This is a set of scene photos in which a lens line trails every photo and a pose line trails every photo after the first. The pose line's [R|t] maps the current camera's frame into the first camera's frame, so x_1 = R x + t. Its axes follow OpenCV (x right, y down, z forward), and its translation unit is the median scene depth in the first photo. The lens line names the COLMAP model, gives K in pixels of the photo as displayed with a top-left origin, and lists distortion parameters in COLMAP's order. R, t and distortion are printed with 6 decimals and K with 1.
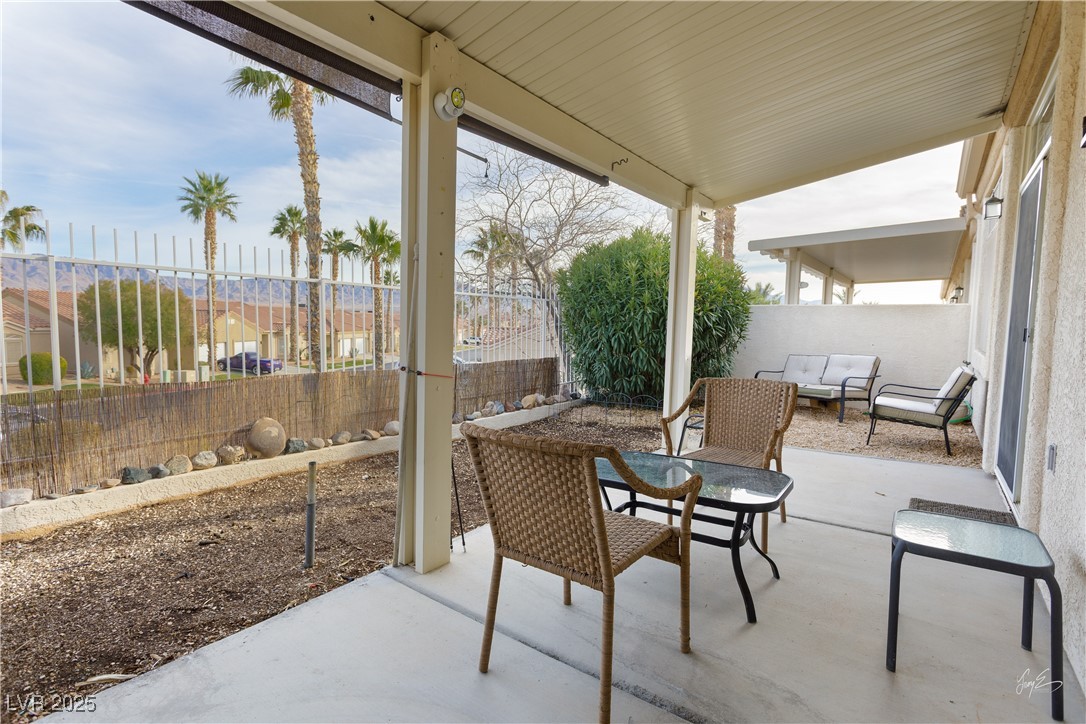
lens RADIAL K [[512.4, 0, 543.0], [0, 512.4, 362.0], [0, 0, 1]] dist [0.001644, 0.001445]
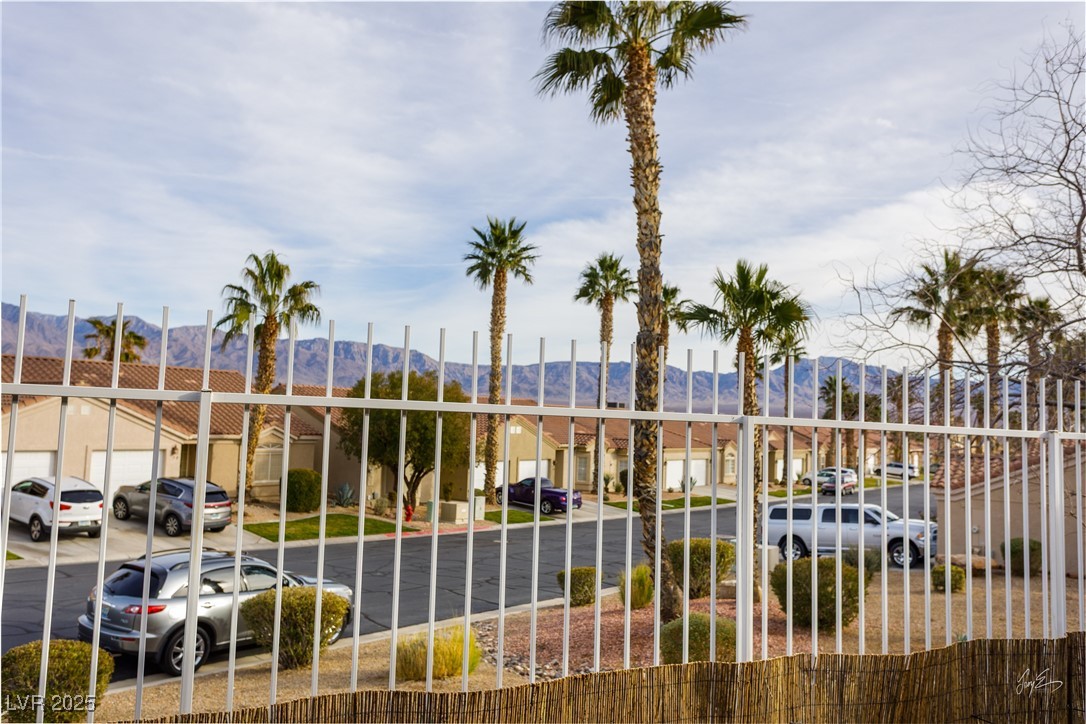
lens RADIAL K [[843.6, 0, 543.0], [0, 843.6, 390.3], [0, 0, 1]] dist [0.006196, -0.003617]
pose [[0.872006, -0.002434, -0.489489, -0.056601], [-0.056636, 0.992770, -0.105831, -0.023255], [0.486208, 0.120008, 0.865563, 0.081998]]
